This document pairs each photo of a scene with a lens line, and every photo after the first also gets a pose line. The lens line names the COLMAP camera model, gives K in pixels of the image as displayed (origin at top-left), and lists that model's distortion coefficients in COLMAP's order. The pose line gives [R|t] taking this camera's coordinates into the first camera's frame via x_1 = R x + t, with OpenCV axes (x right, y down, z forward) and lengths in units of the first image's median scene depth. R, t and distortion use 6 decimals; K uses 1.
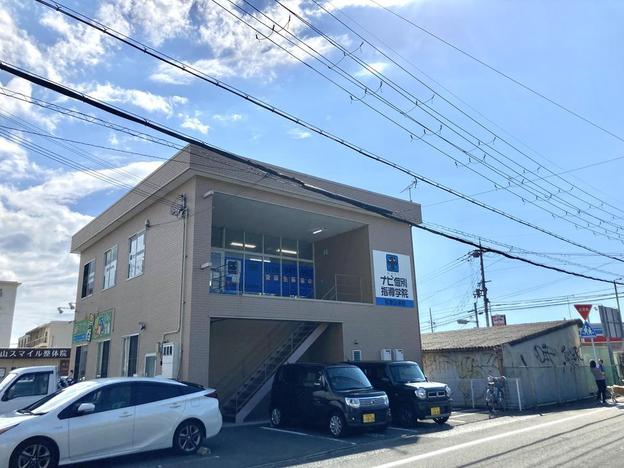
lens RADIAL K [[496.8, 0, 314.5], [0, 496.8, 234.7], [0, 0, 1]] dist [0.001334, -0.002850]
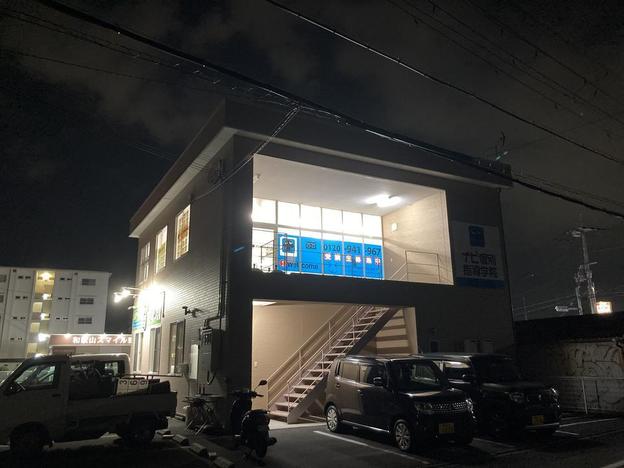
lens RADIAL K [[496.8, 0, 308.6], [0, 496.8, 230.8], [0, 0, 1]] dist [0.001334, -0.002850]
pose [[0.982490, -0.028983, -0.184045, 0.034044], [0.033820, 0.999159, 0.023201, 0.019517], [0.183218, -0.029019, 0.982644, 0.131760]]
